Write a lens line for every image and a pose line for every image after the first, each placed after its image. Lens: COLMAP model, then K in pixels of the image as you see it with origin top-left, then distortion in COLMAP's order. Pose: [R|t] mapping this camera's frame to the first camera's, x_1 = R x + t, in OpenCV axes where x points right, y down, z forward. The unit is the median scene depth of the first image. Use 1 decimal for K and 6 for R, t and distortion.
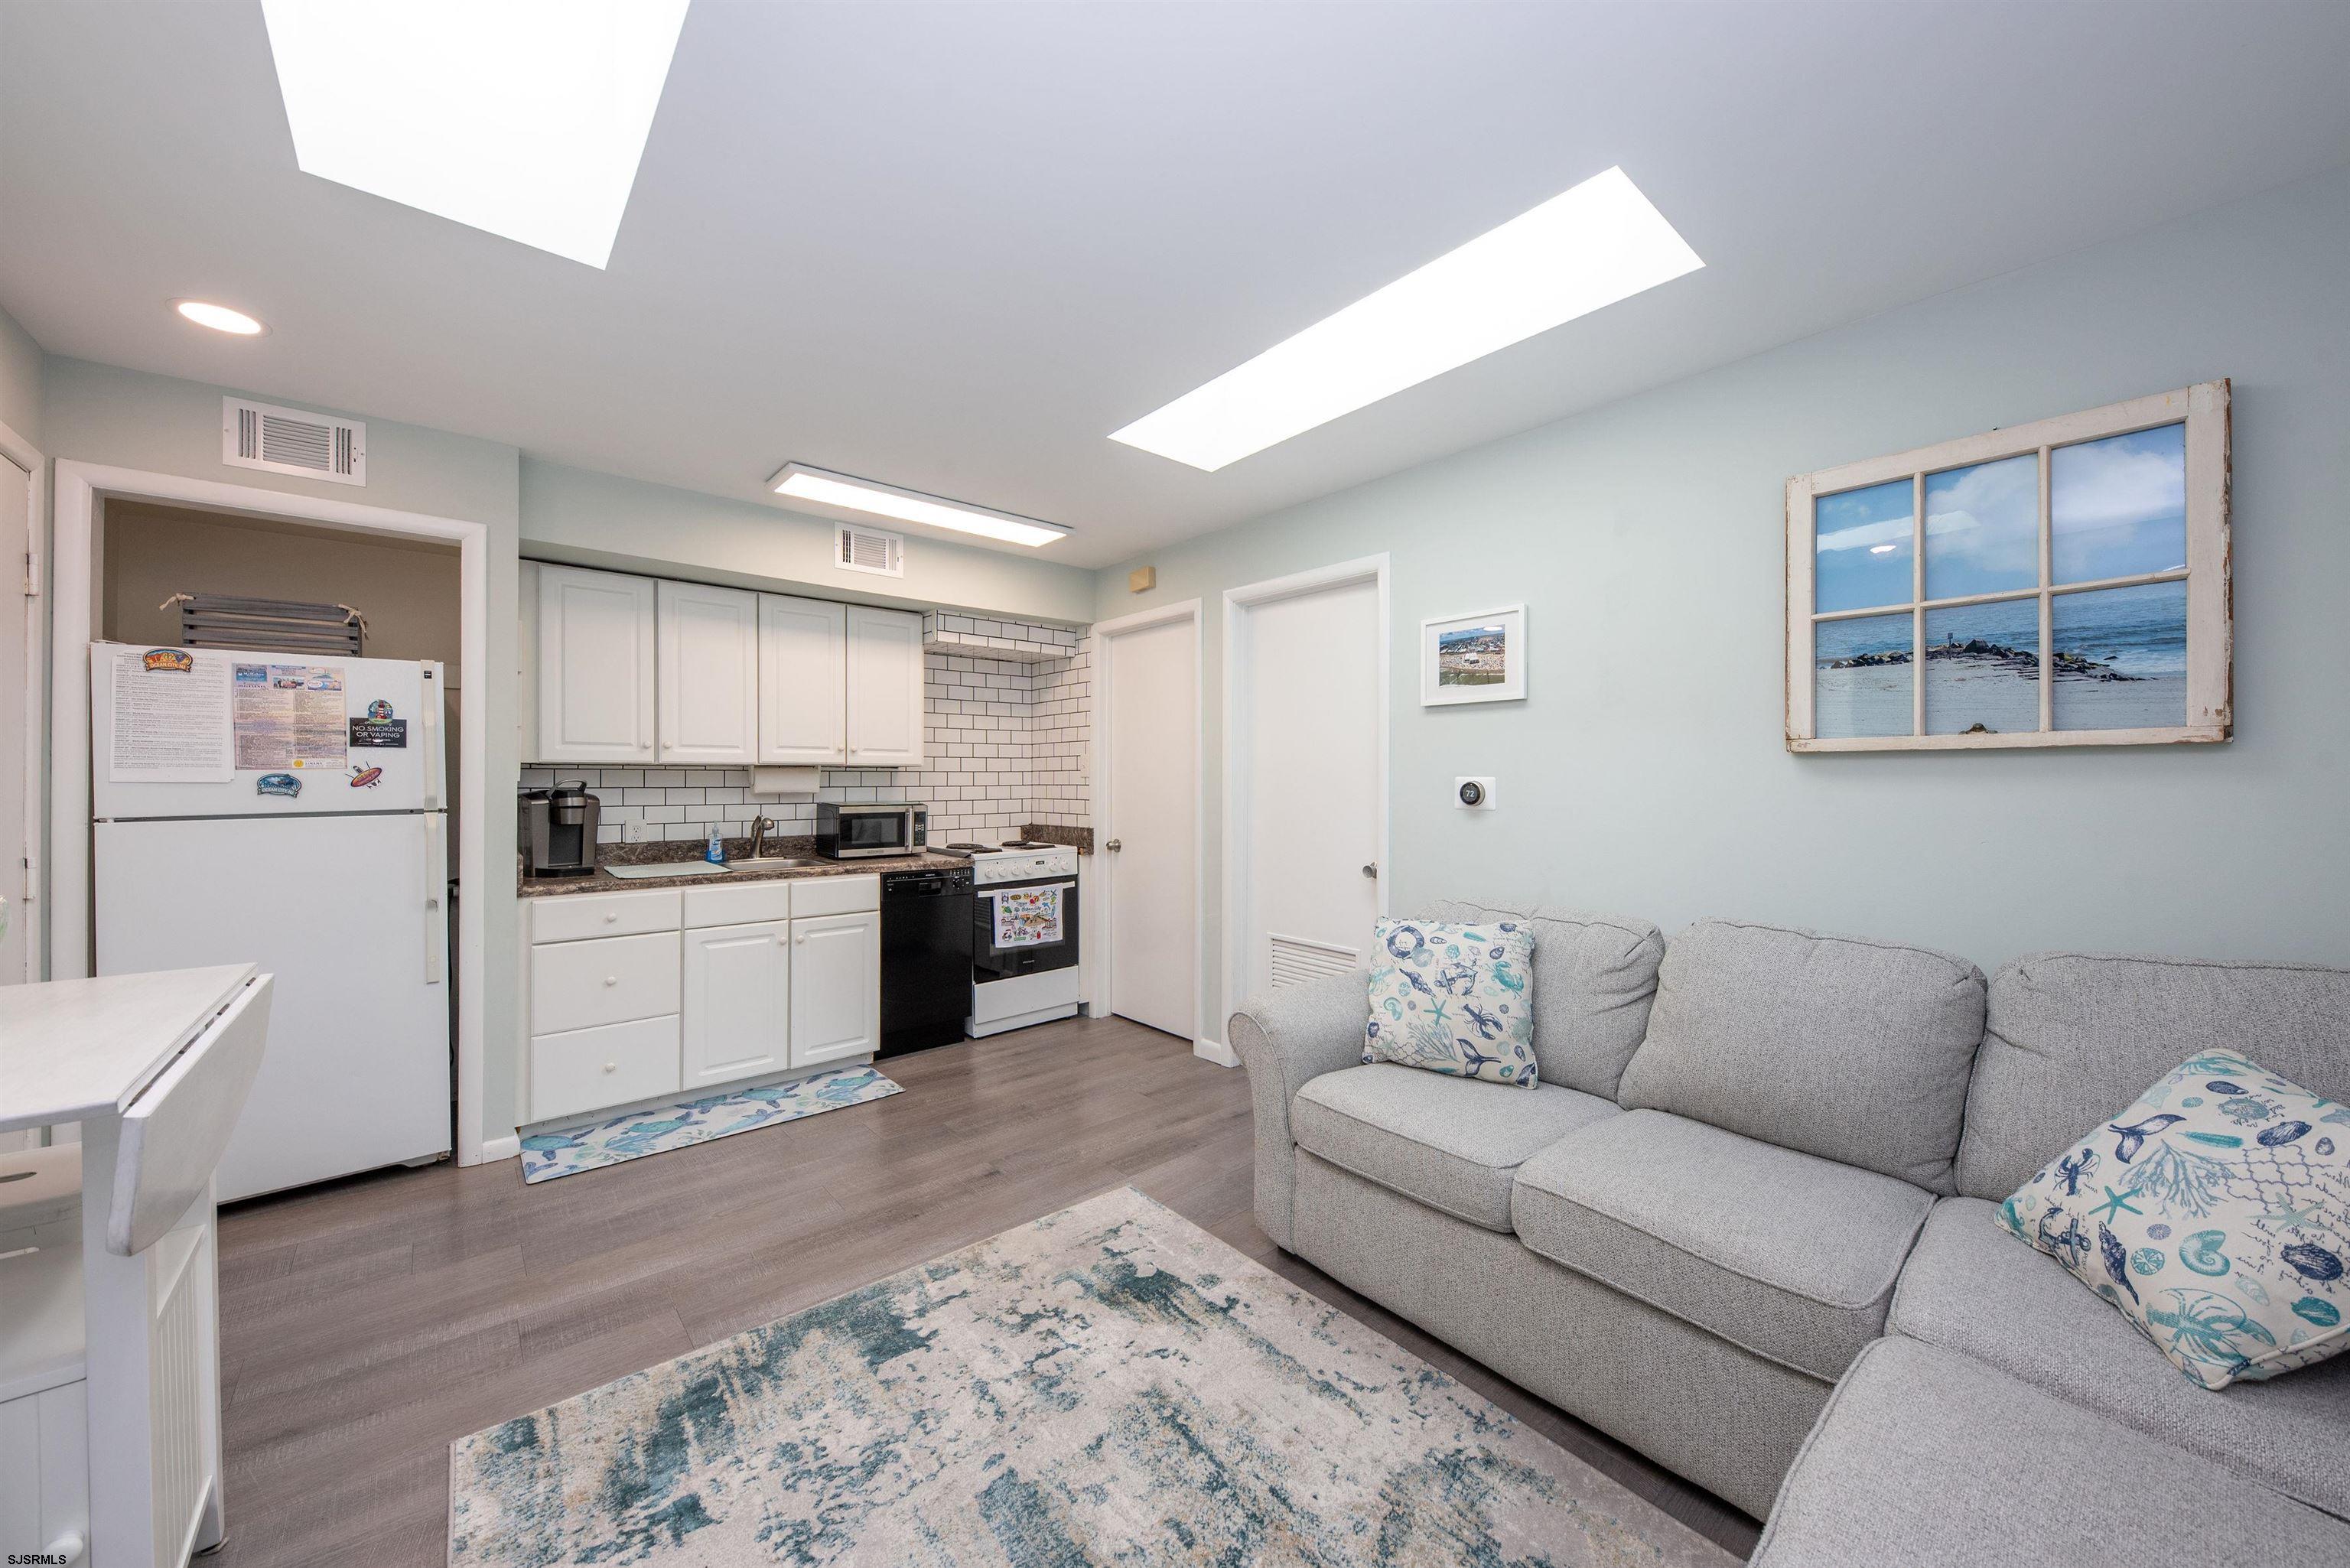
lens RADIAL K [[837.1, 0, 1175.0], [0, 837.1, 784.0], [0, 0, 1]] dist [0.000195, -0.000139]
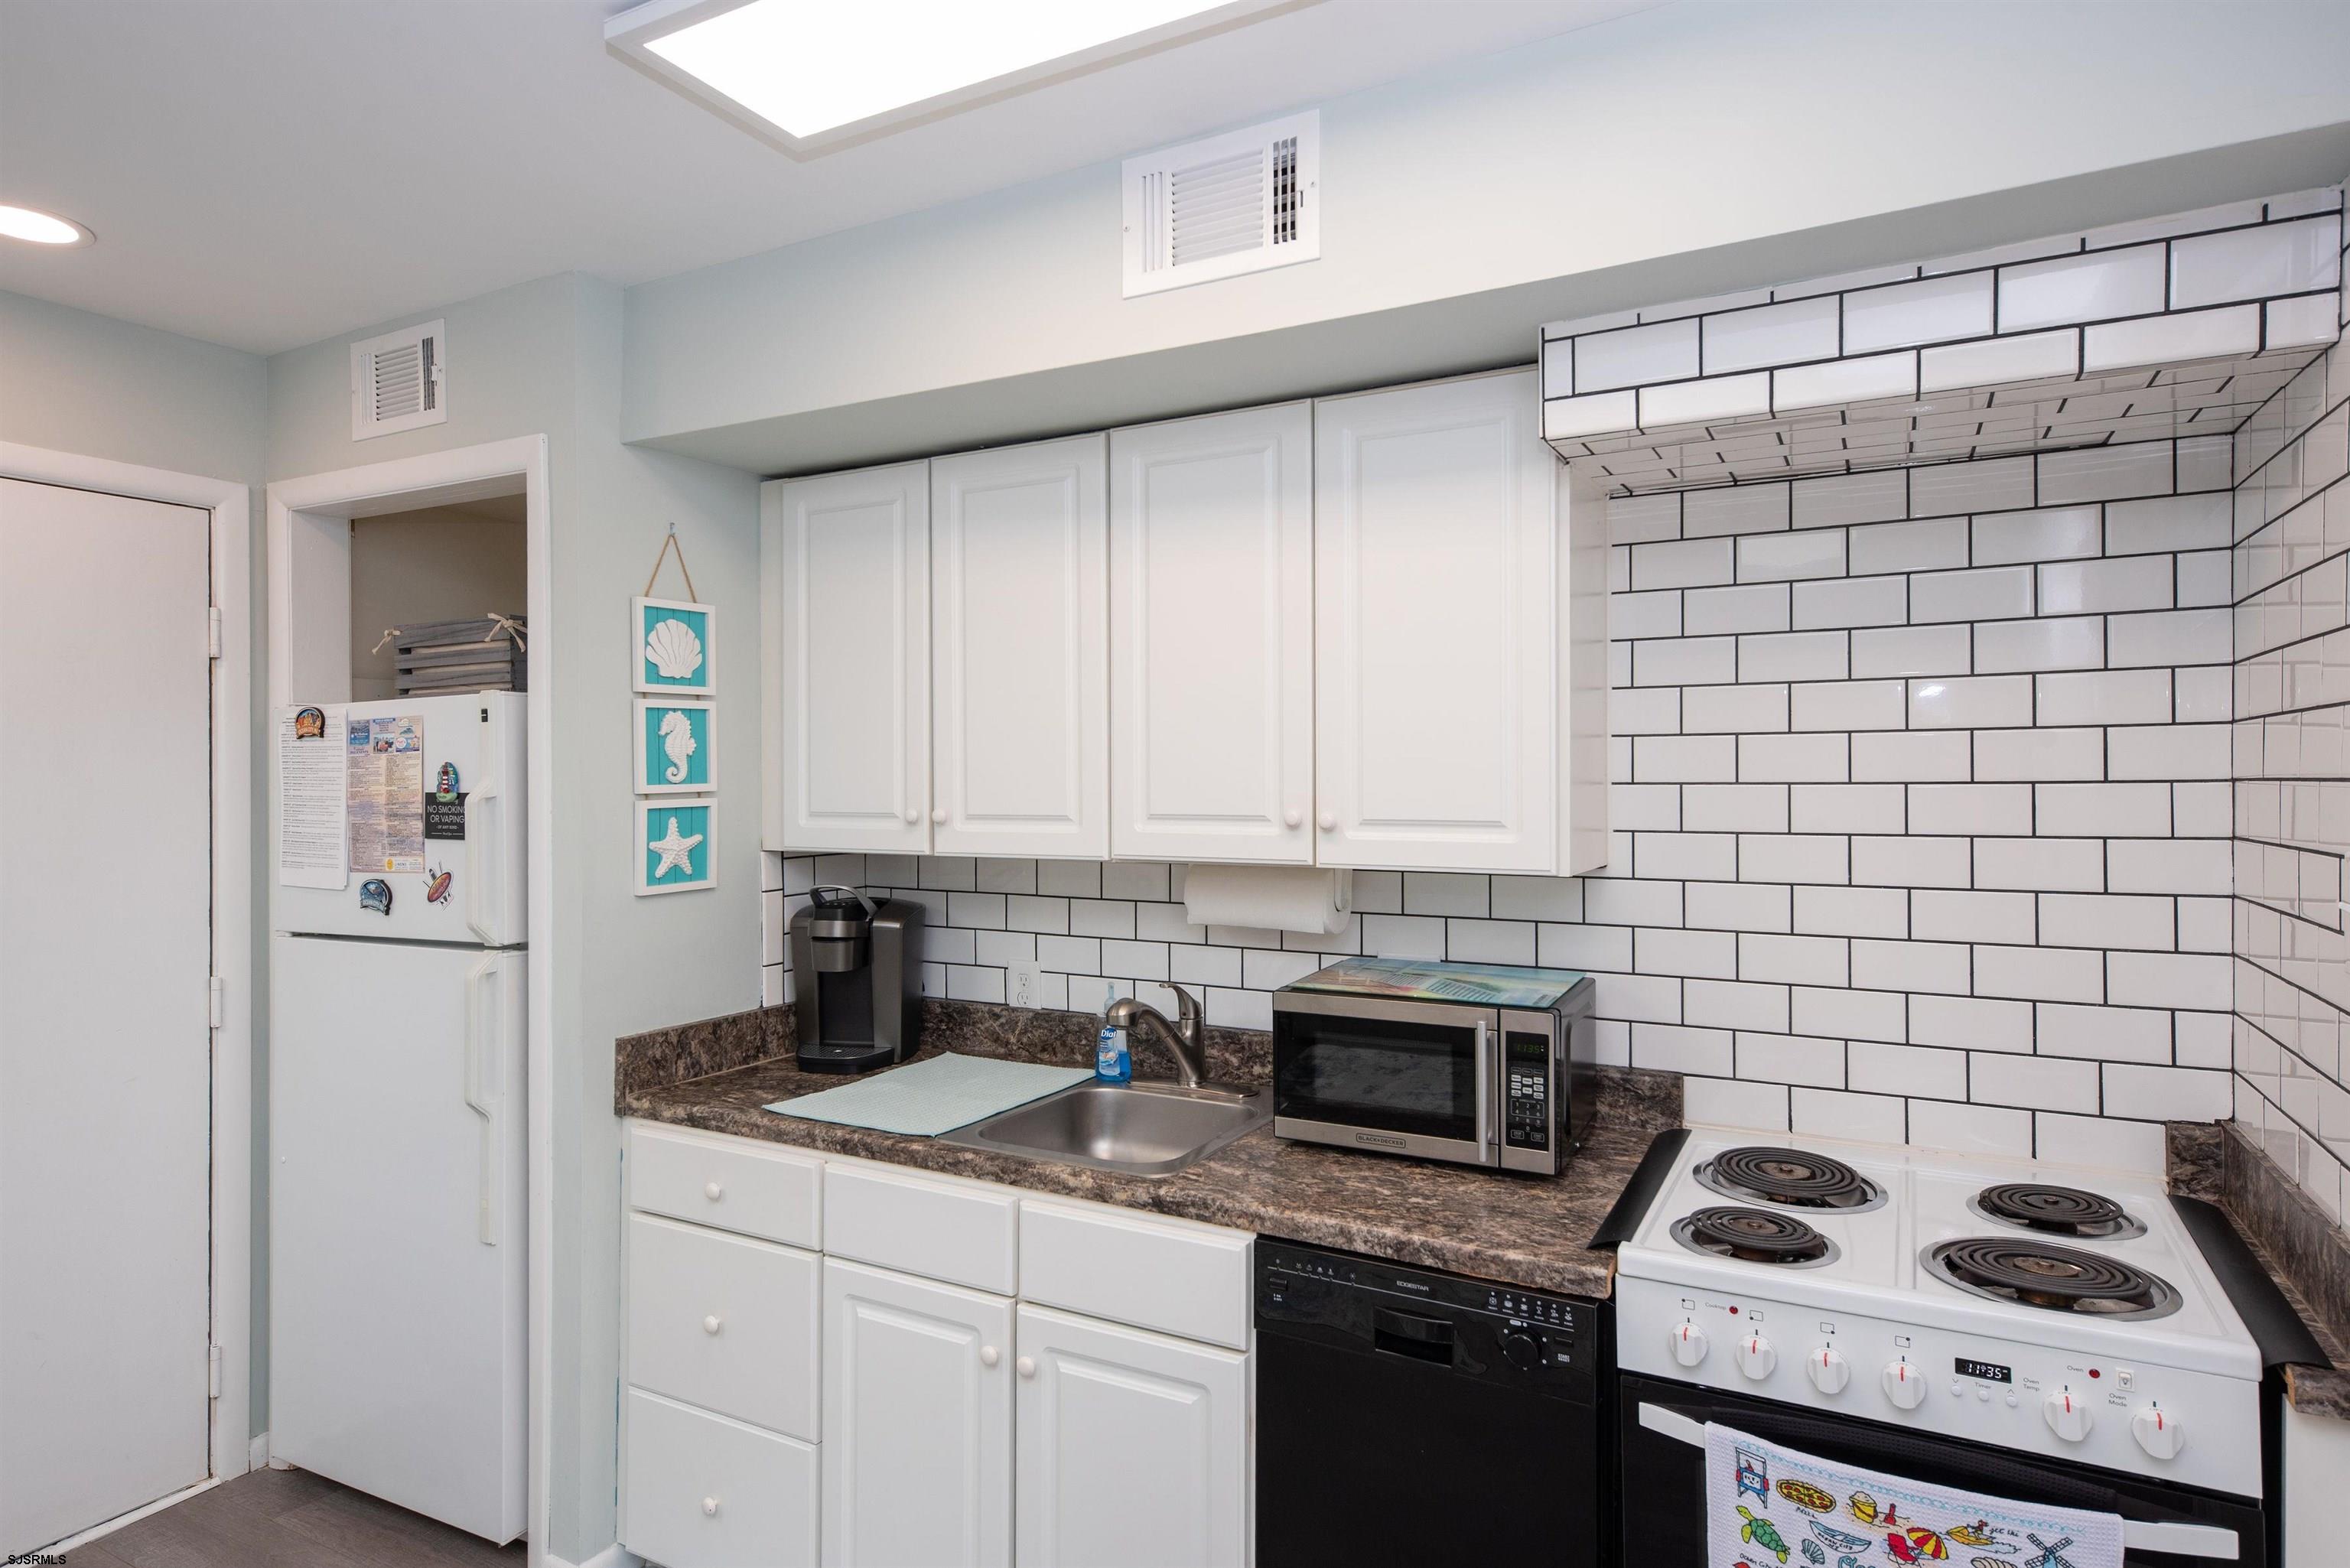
lens RADIAL K [[1285.5, 0, 1175.0], [0, 1285.5, 784.0], [0, 0, 1]] dist [0.004001, 0.000676]
pose [[0.344122, 0.005801, -0.938907, 0.120006], [-0.003882, 0.999981, 0.004755, -0.090002], [0.938917, 0.002008, 0.344138, 1.163937]]
